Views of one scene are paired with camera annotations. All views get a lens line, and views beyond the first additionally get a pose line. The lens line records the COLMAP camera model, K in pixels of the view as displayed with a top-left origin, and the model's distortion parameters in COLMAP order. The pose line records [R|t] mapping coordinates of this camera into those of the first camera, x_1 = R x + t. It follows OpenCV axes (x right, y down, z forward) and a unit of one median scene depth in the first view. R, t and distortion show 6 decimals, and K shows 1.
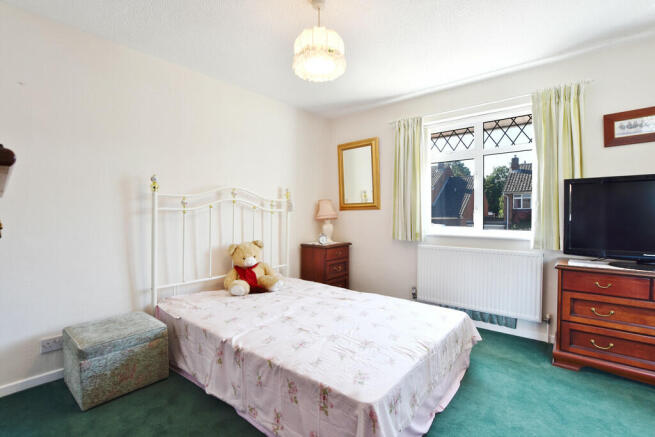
lens RADIAL K [[294.8, 0, 327.5], [0, 294.8, 218.5], [0, 0, 1]] dist [-0.021271, 0.000980]
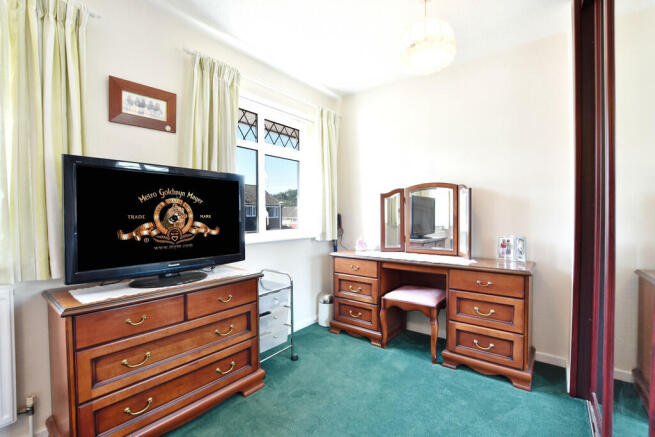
lens RADIAL K [[294.8, 0, 327.5], [0, 294.8, 218.5], [0, 0, 1]] dist [-0.021271, 0.000980]
pose [[-0.028441, -0.014657, 0.999488, 0.229802], [0.012609, 0.999808, 0.015020, -0.011643], [-0.999516, 0.013030, -0.028251, 0.496434]]
